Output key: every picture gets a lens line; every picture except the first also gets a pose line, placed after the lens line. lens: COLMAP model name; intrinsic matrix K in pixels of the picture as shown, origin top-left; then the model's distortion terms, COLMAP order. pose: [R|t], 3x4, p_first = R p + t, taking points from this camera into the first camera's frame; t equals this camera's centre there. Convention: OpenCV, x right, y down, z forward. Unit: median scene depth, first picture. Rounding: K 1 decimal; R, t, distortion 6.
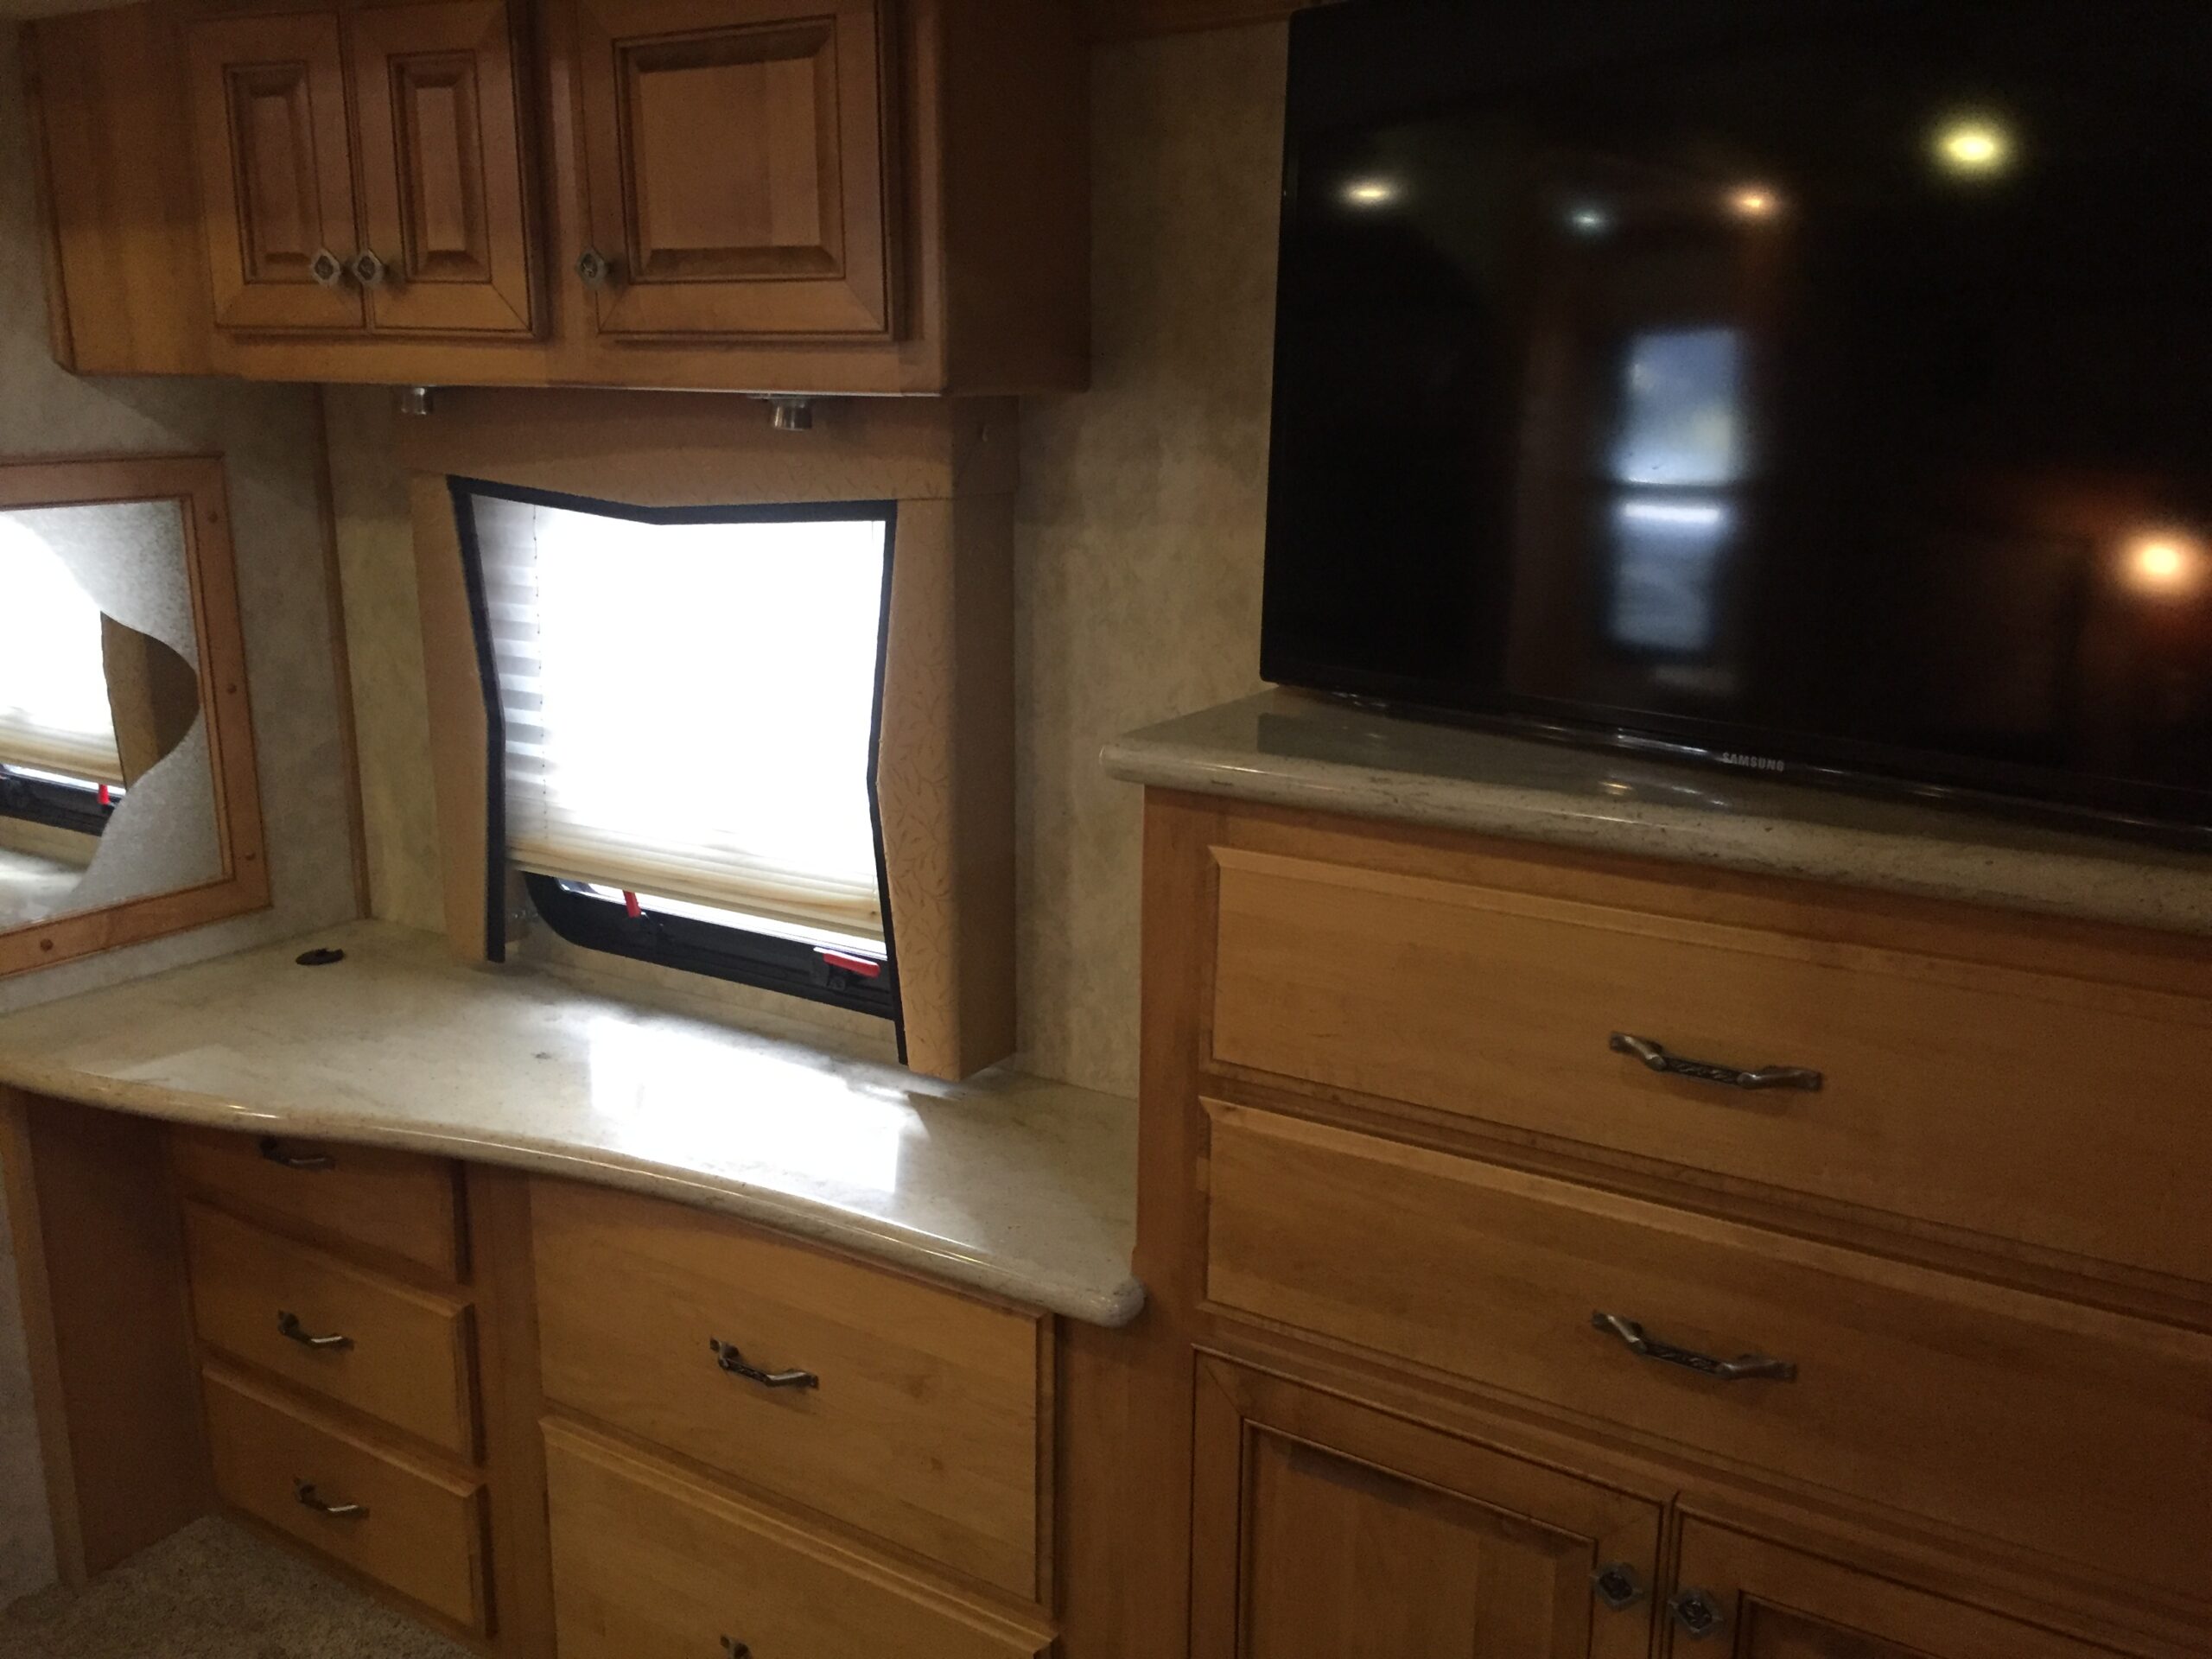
lens RADIAL K [[1875.8, 0, 1101.9], [0, 1875.8, 830.7], [0, 0, 1]] dist [0.080487, -0.108389]
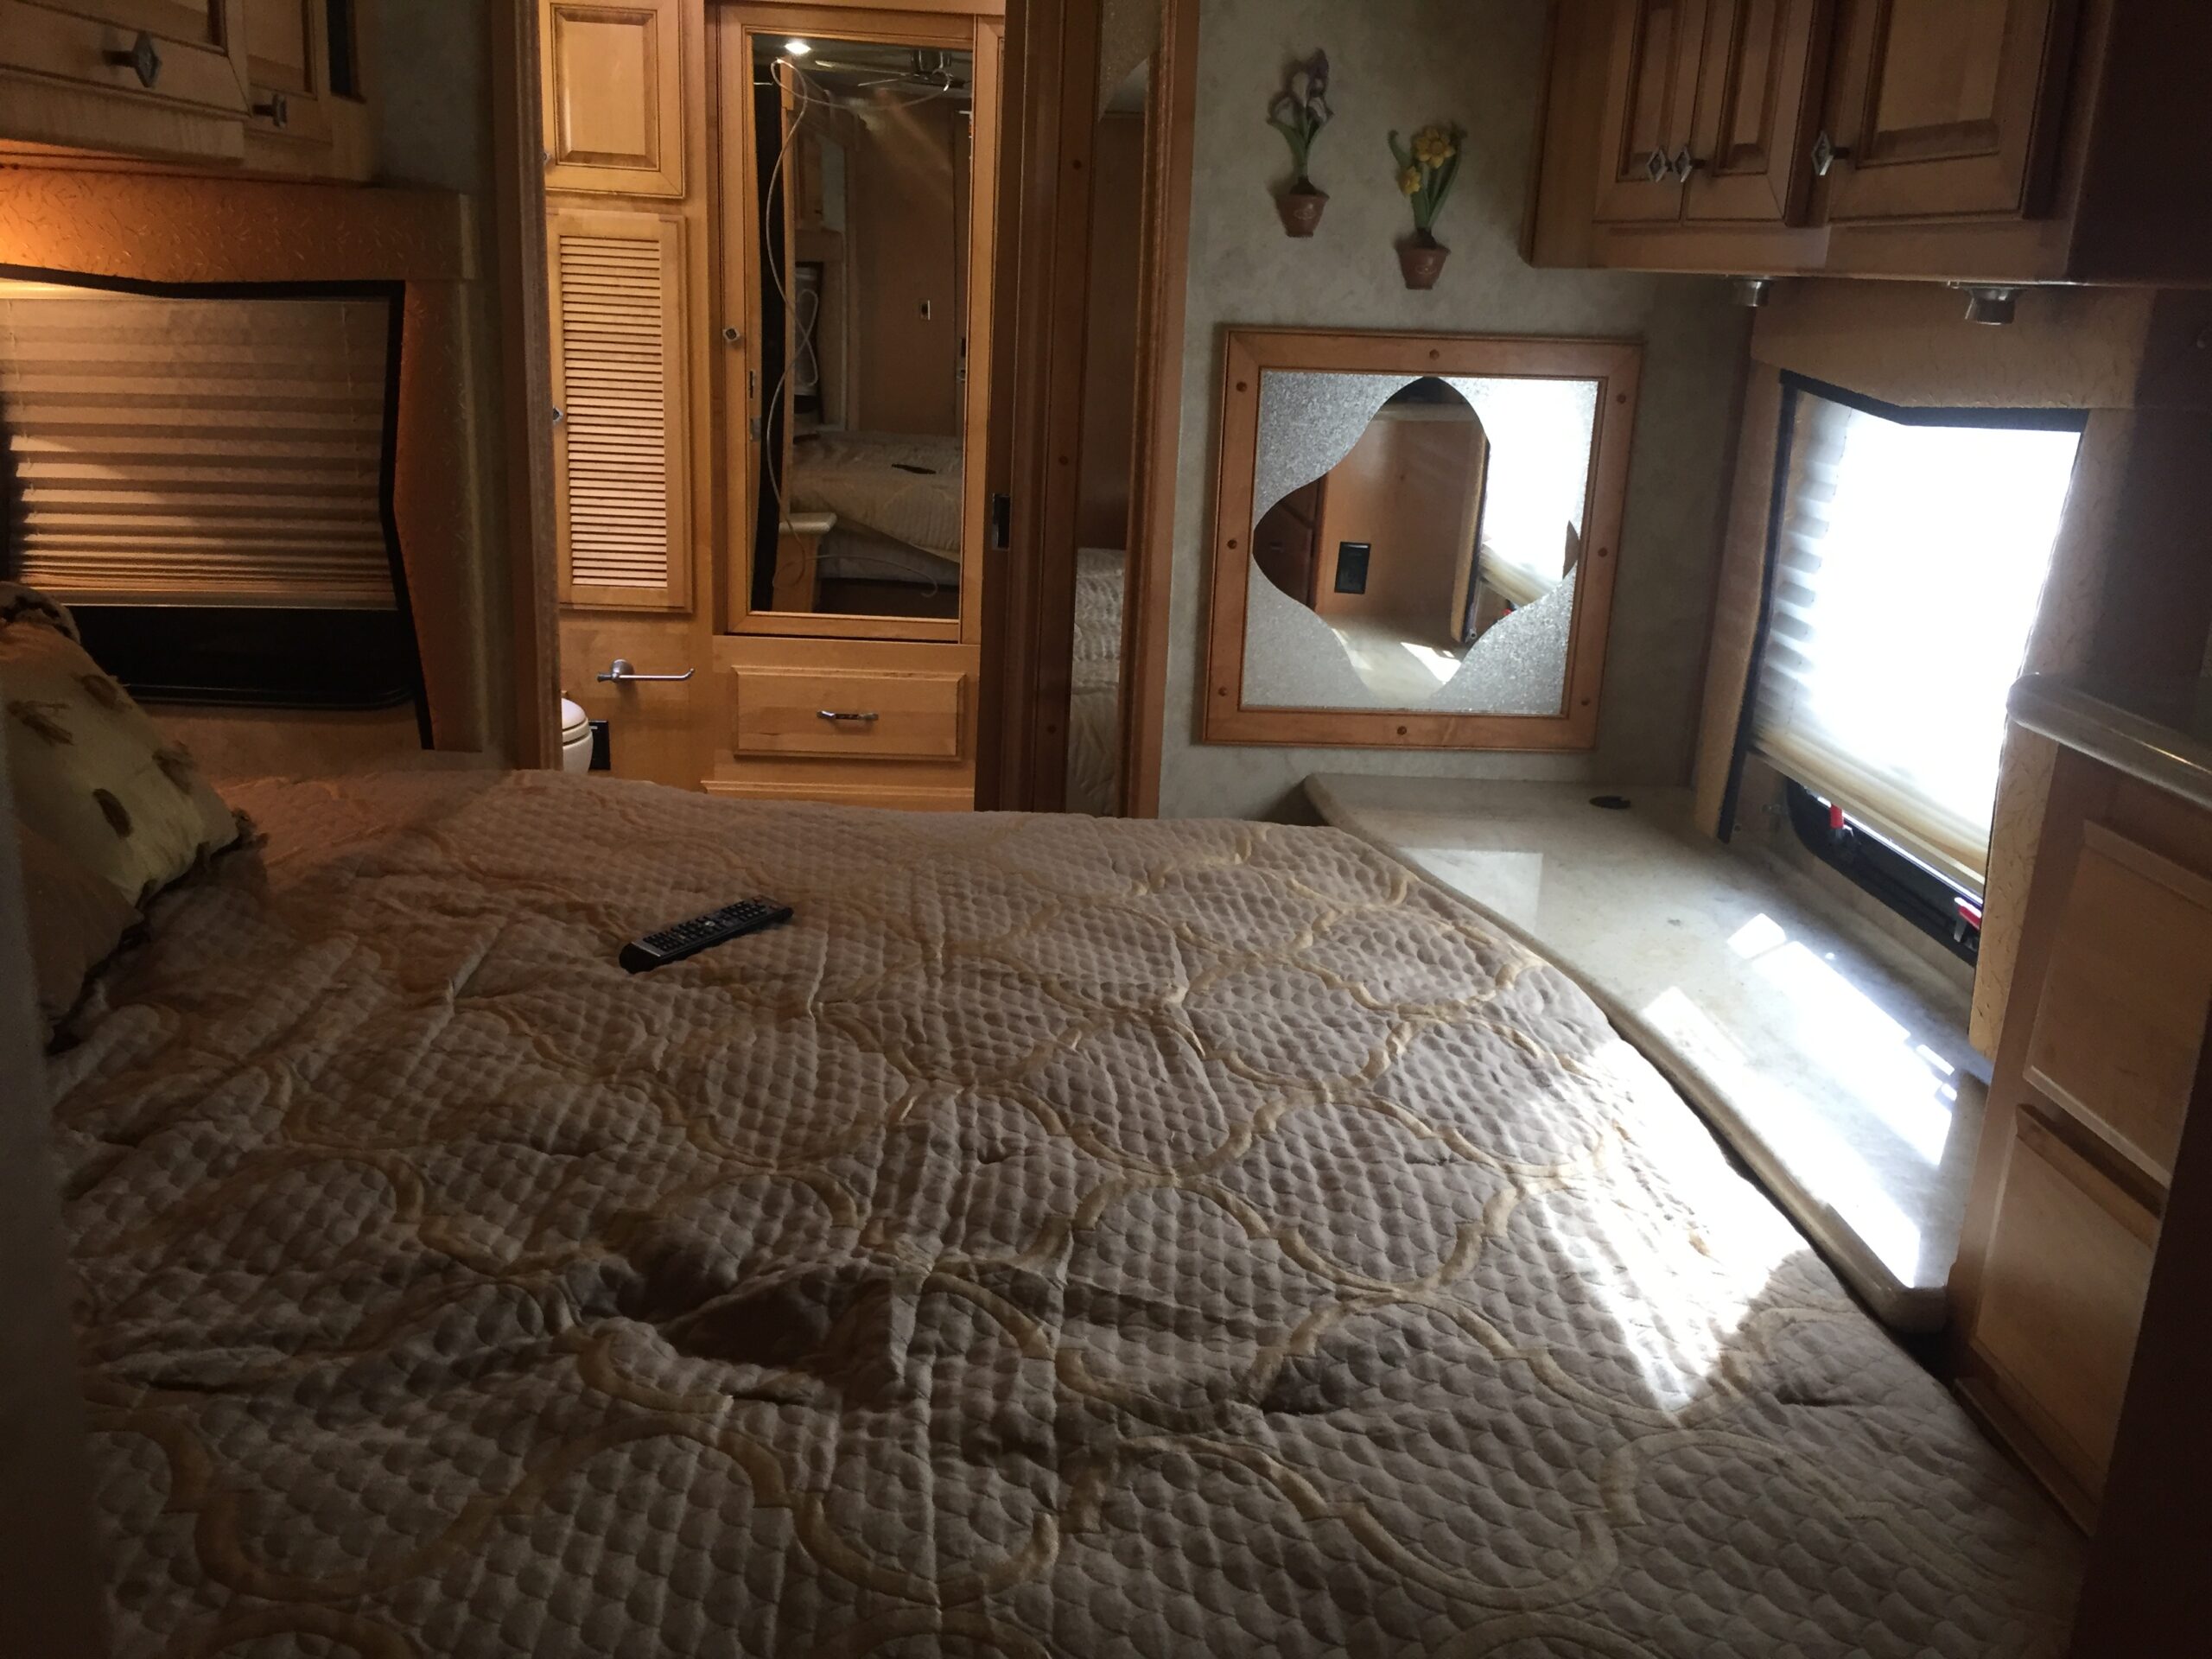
lens RADIAL K [[1875.8, 0, 1101.9], [0, 1875.8, 830.7], [0, 0, 1]] dist [0.080487, -0.108389]
pose [[0.590756, 0.252077, -0.766463, 0.313611], [-0.231985, 0.962898, 0.137877, -0.000836], [0.772781, 0.096356, 0.627316, 0.089631]]
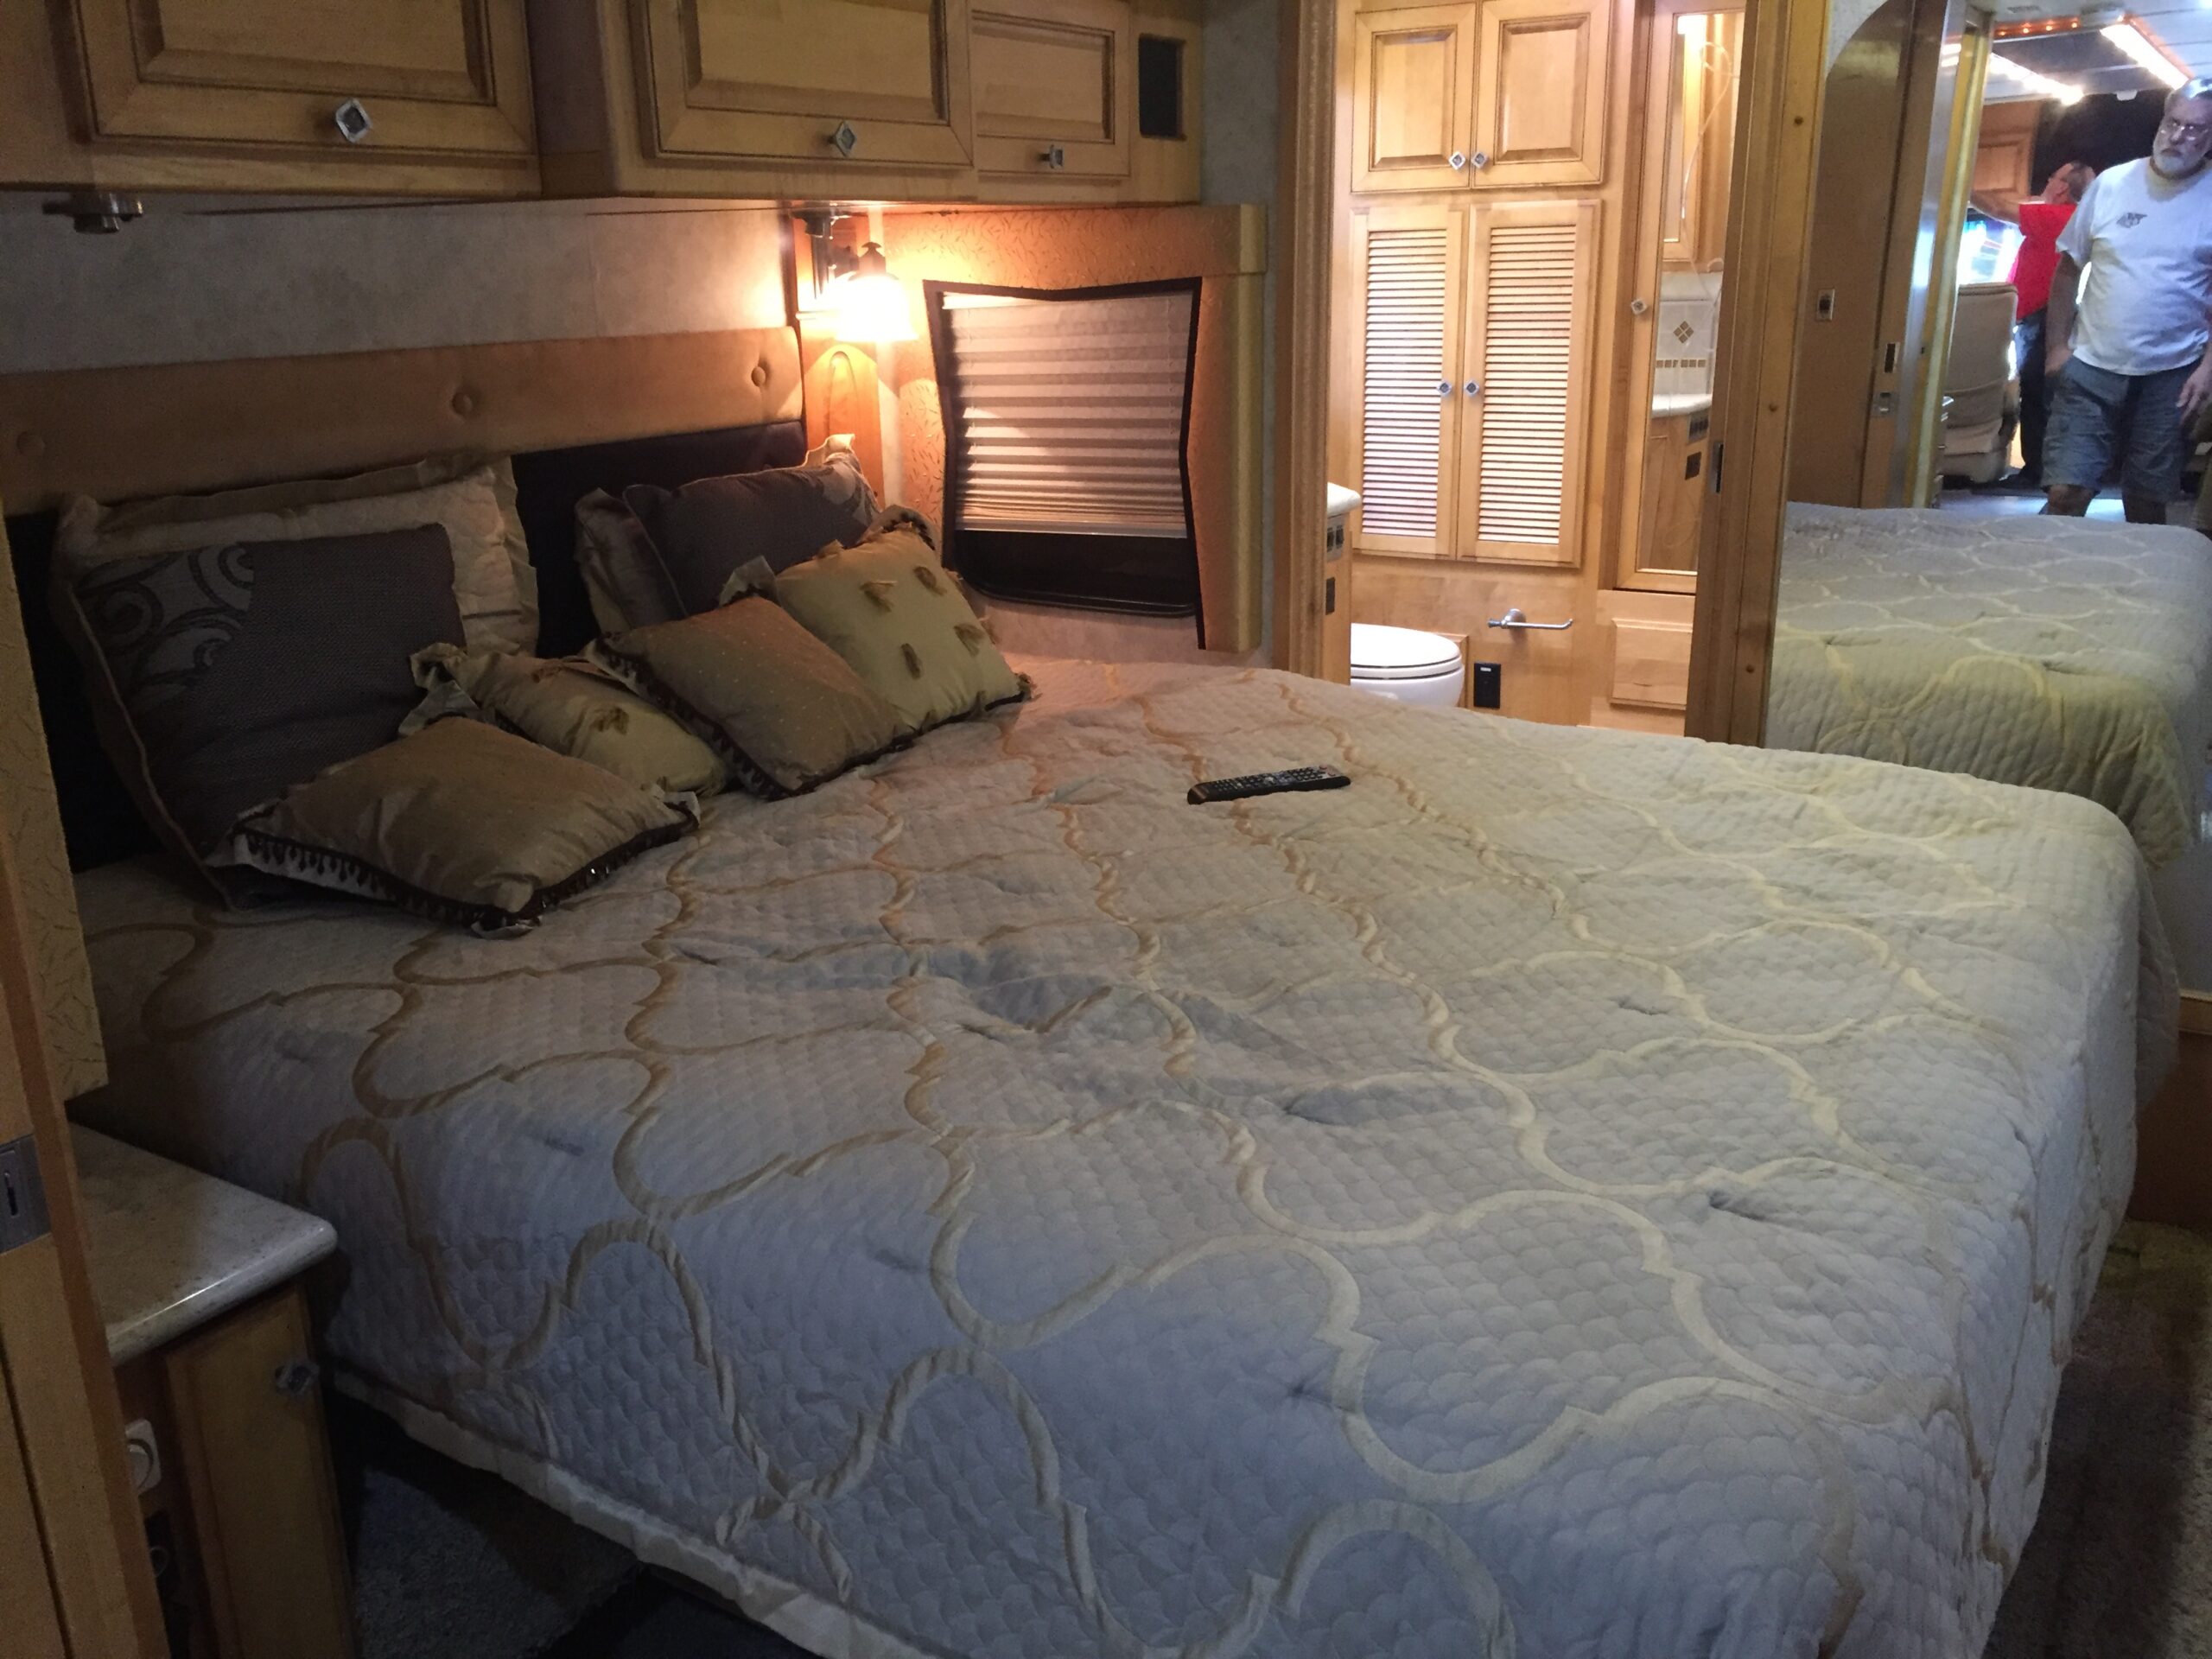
lens RADIAL K [[1875.8, 0, 1101.9], [0, 1875.8, 830.7], [0, 0, 1]] dist [0.080487, -0.108389]
pose [[0.006424, 0.289753, -0.957080, 0.602047], [-0.210903, 0.935963, 0.281944, -0.055585], [0.977486, 0.200040, 0.067123, 0.347077]]
